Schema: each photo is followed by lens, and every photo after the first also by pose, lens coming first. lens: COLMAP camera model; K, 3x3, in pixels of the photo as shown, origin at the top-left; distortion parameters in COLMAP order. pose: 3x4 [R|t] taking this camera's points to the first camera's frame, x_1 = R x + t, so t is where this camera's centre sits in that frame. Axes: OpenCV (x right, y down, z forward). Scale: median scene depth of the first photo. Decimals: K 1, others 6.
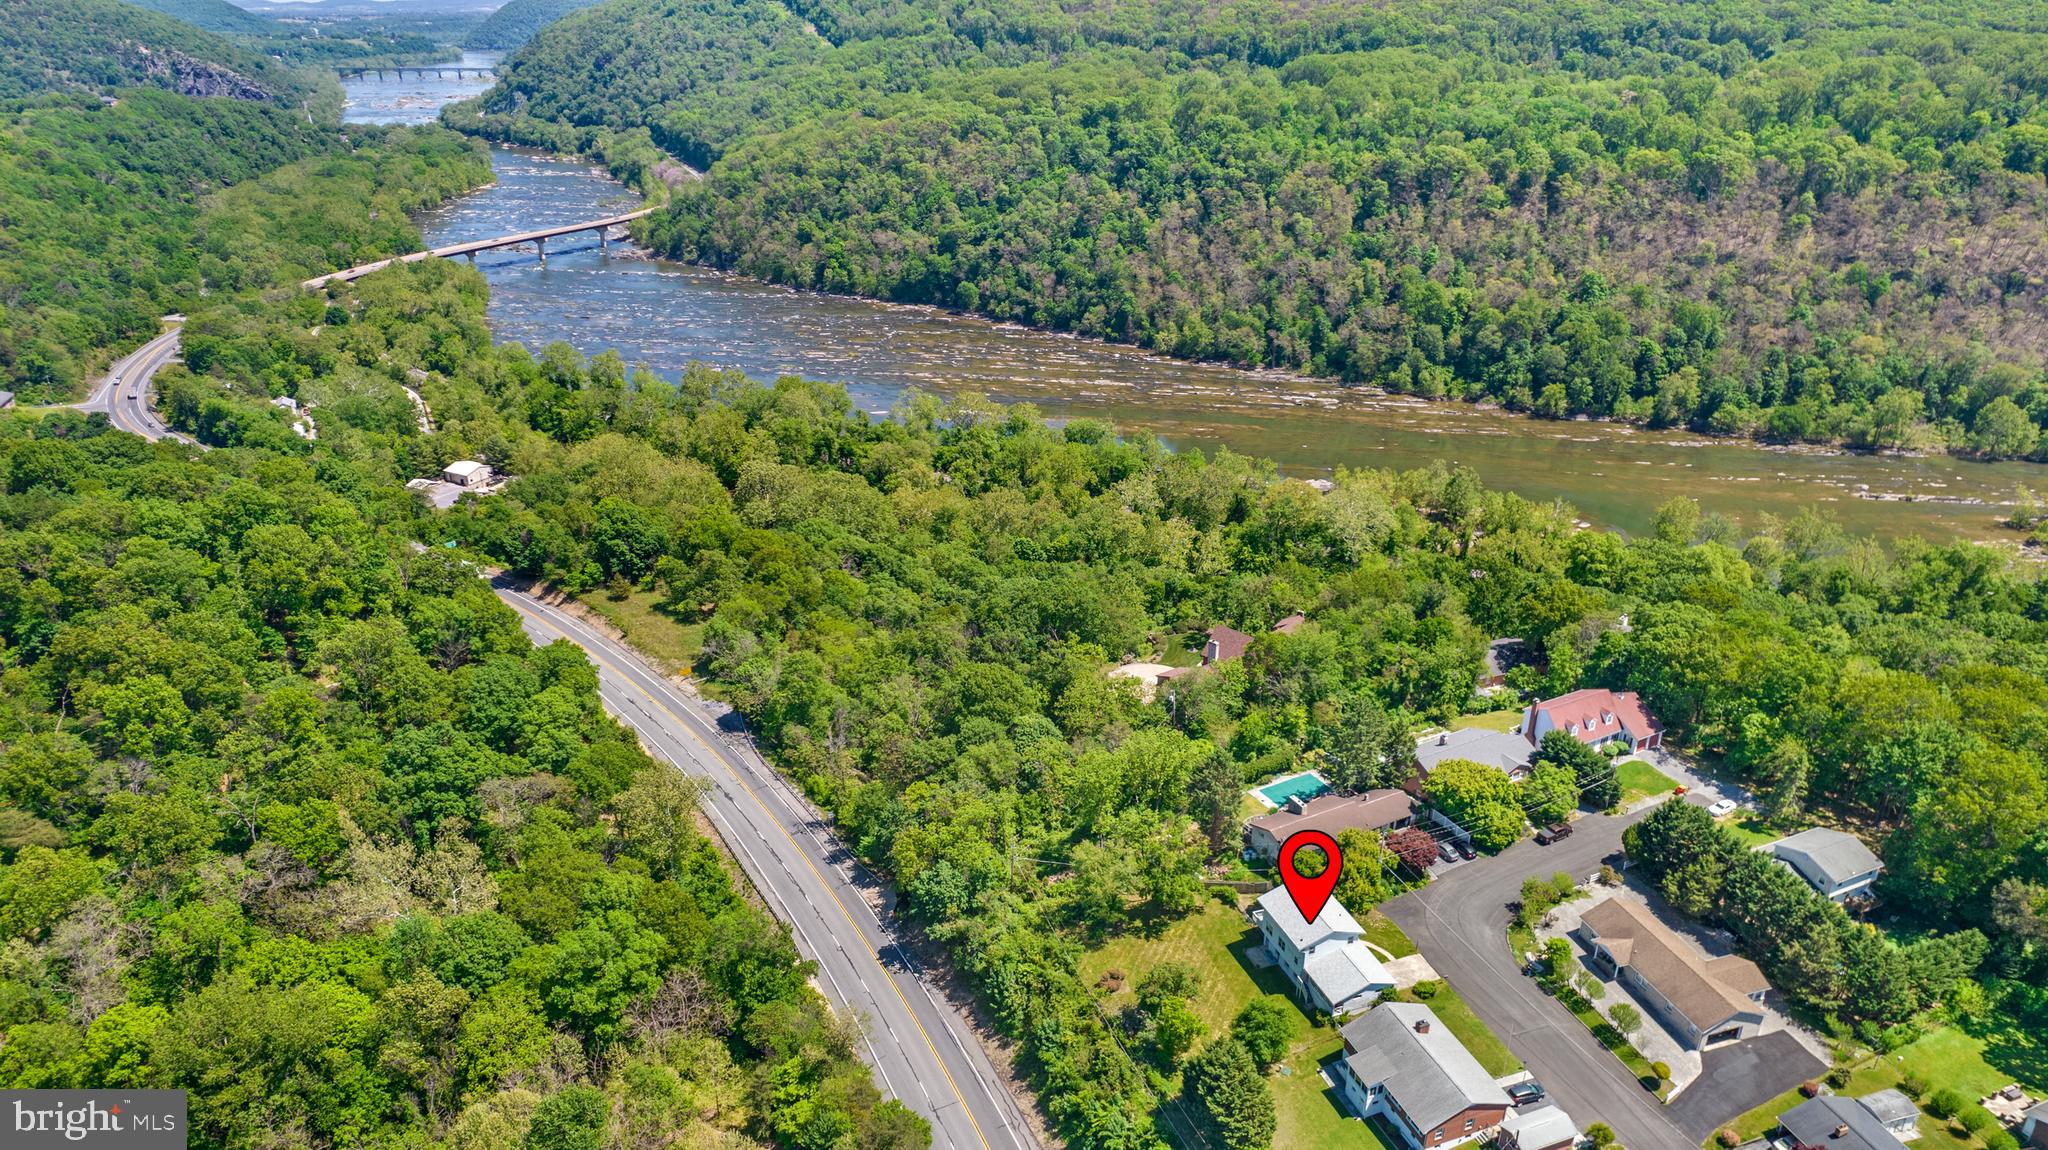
lens RADIAL K [[1380.1, 0, 1049.6], [0, 1380.1, 575.9], [0, 0, 1]] dist [-0.055752, 0.000598]
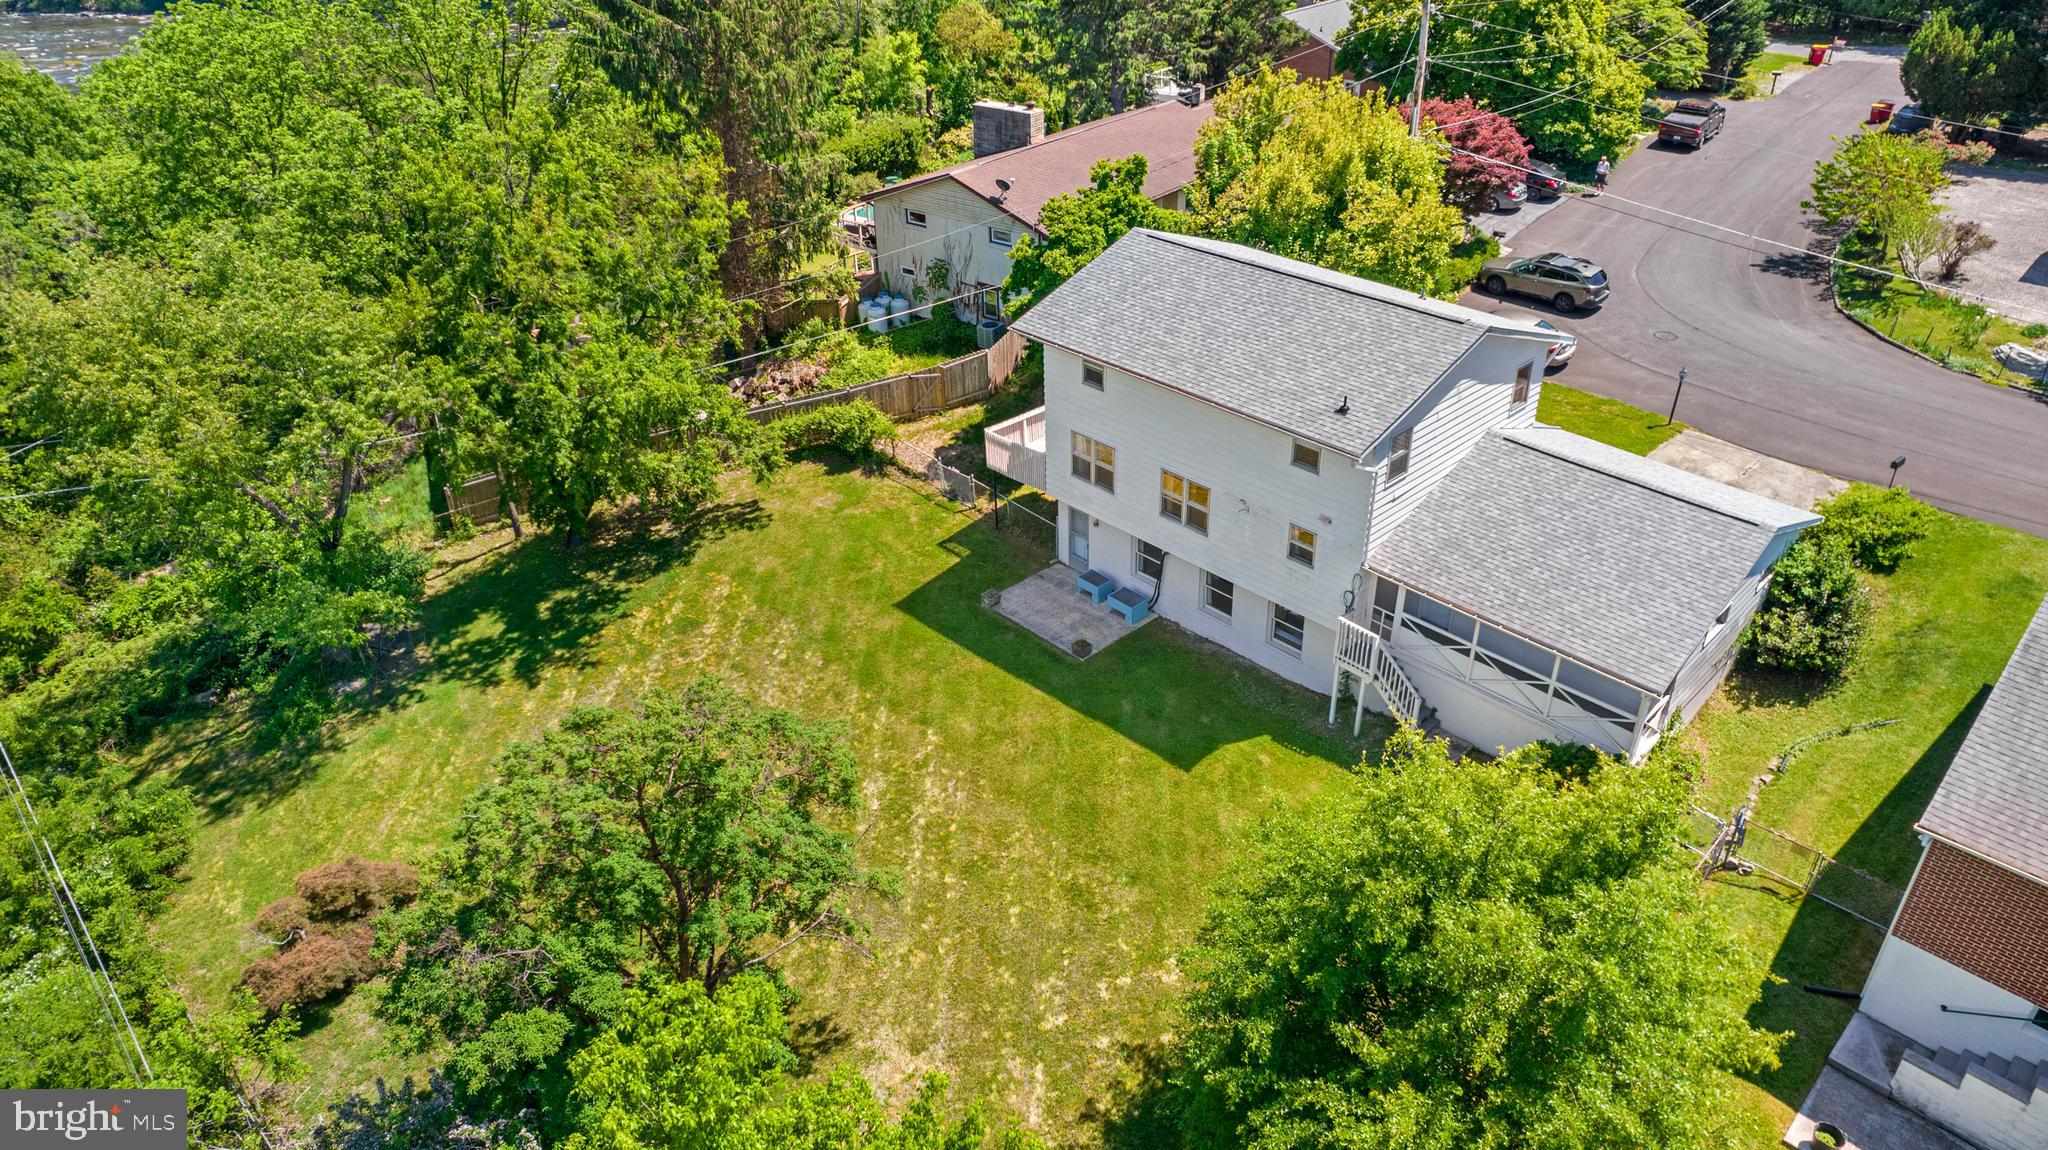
lens RADIAL K [[1379.1, 0, 1017.2], [0, 1379.1, 537.9], [0, 0, 1]] dist [-0.031163, 0.001337]
pose [[0.924398, -0.218877, 0.312379, 0.077813], [0.188017, 0.974037, 0.126103, 0.226623], [-0.331870, -0.057837, 0.941551, 0.763046]]
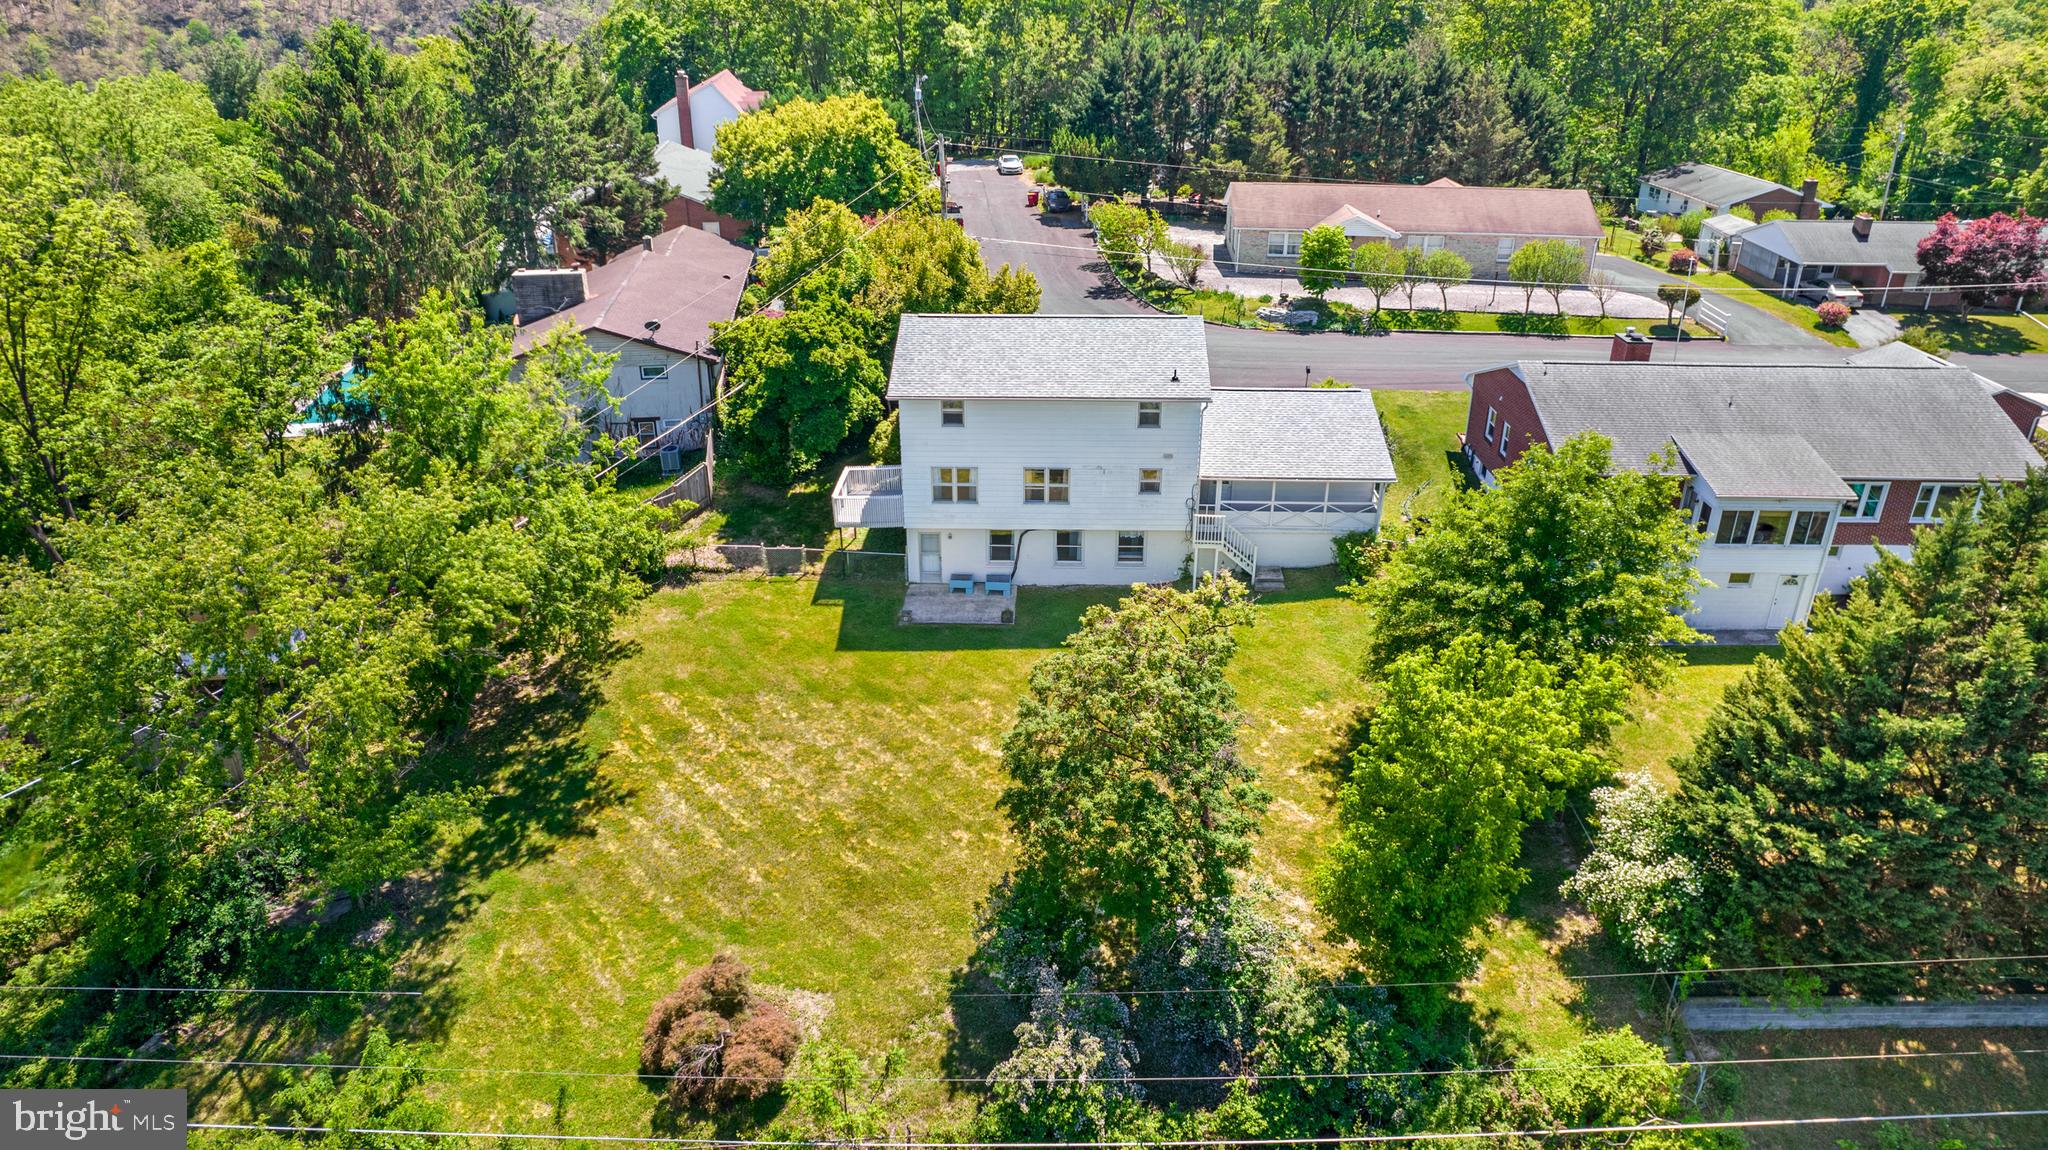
lens RADIAL K [[1380.1, 0, 1049.6], [0, 1380.1, 575.9], [0, 0, 1]] dist [-0.055752, 0.000598]
pose [[0.356429, -0.406022, 0.841489, -0.063362], [0.379268, 0.885975, 0.266840, 0.196366], [-0.853882, 0.224040, 0.469779, 0.811166]]
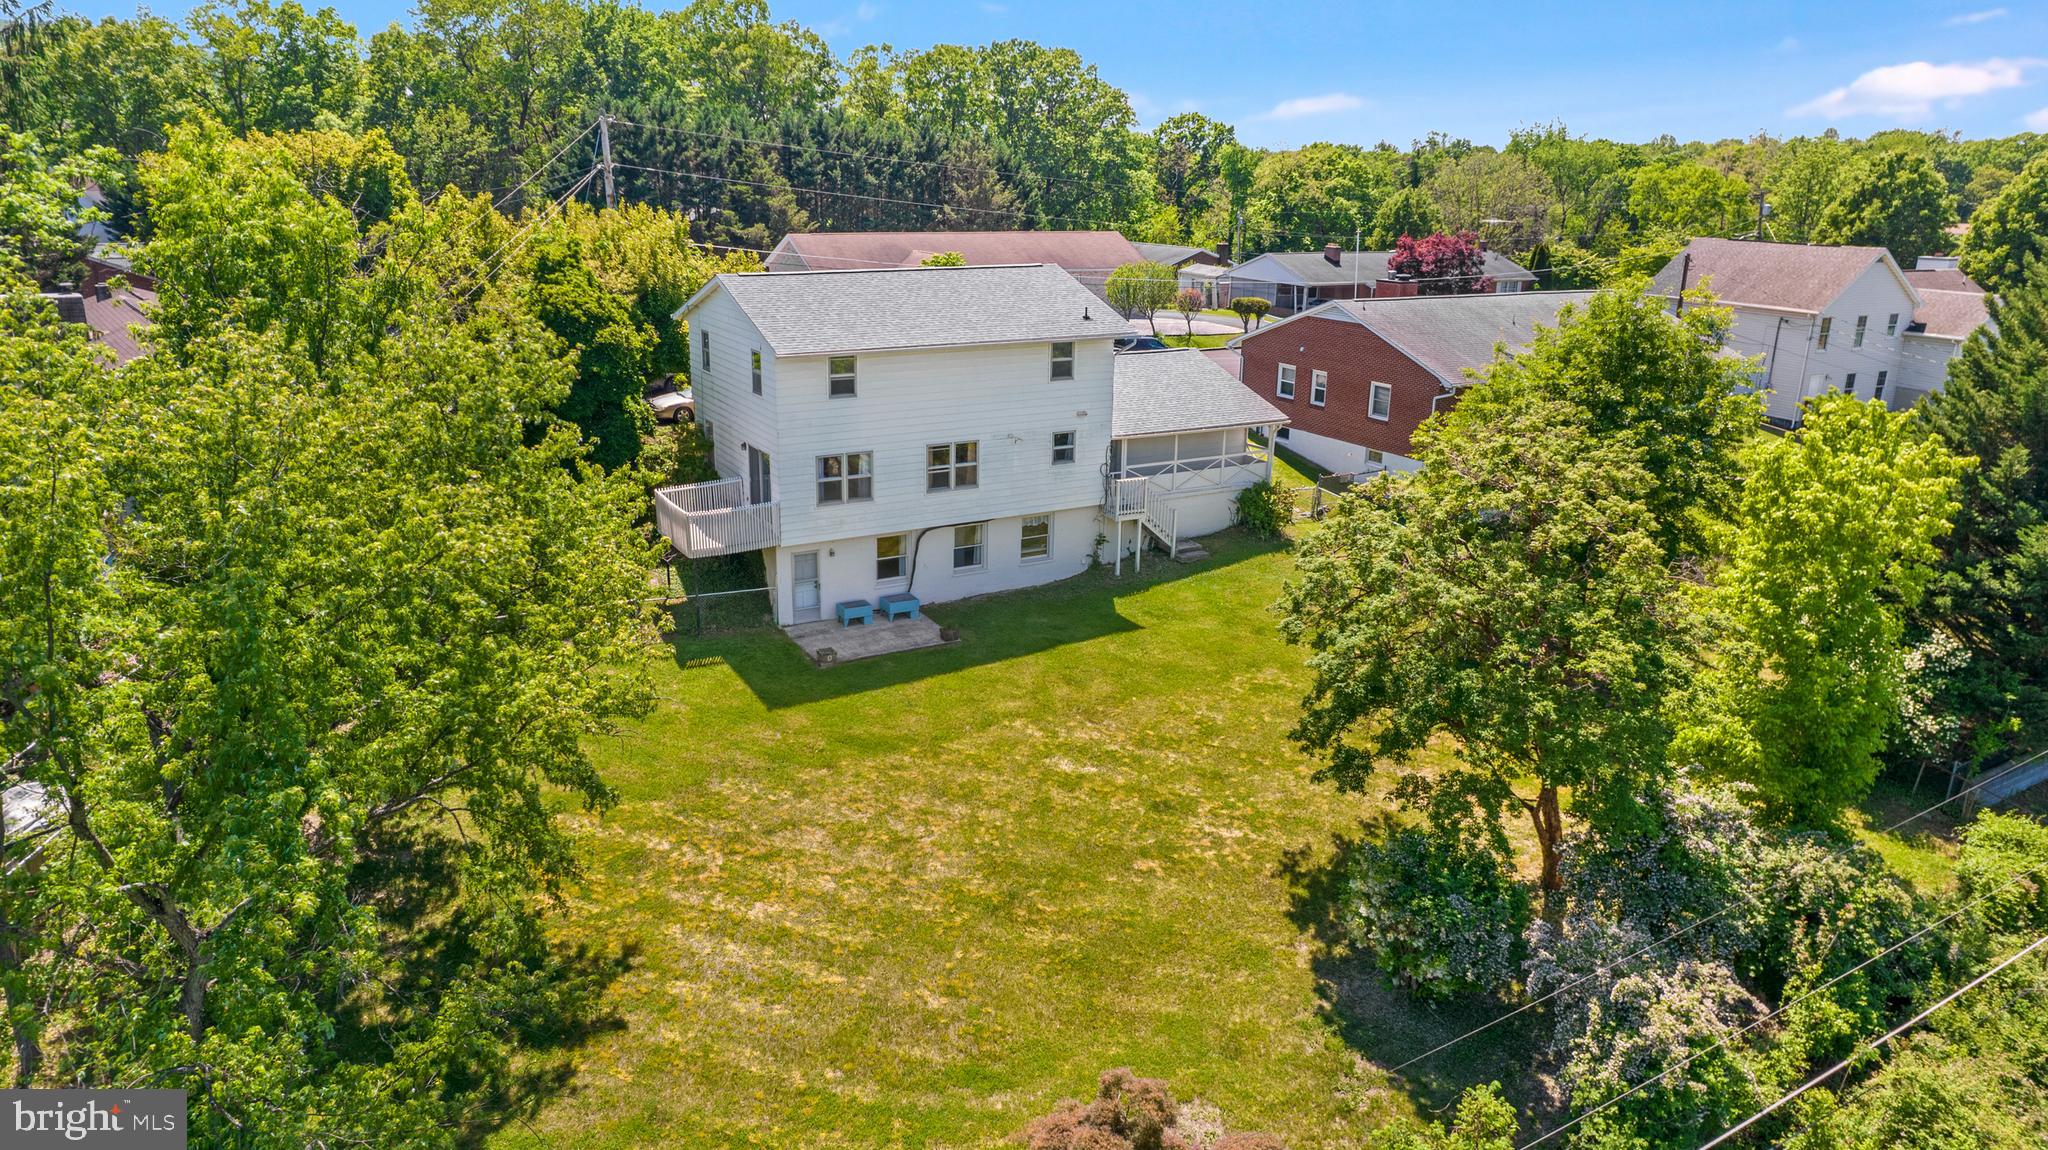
lens RADIAL K [[1380.1, 0, 1049.6], [0, 1380.1, 575.9], [0, 0, 1]] dist [-0.055752, 0.000598]
pose [[-0.194964, -0.296963, 0.934774, -0.037773], [0.378774, 0.856329, 0.351043, 0.198042], [-0.904721, 0.422509, -0.054471, 0.931519]]
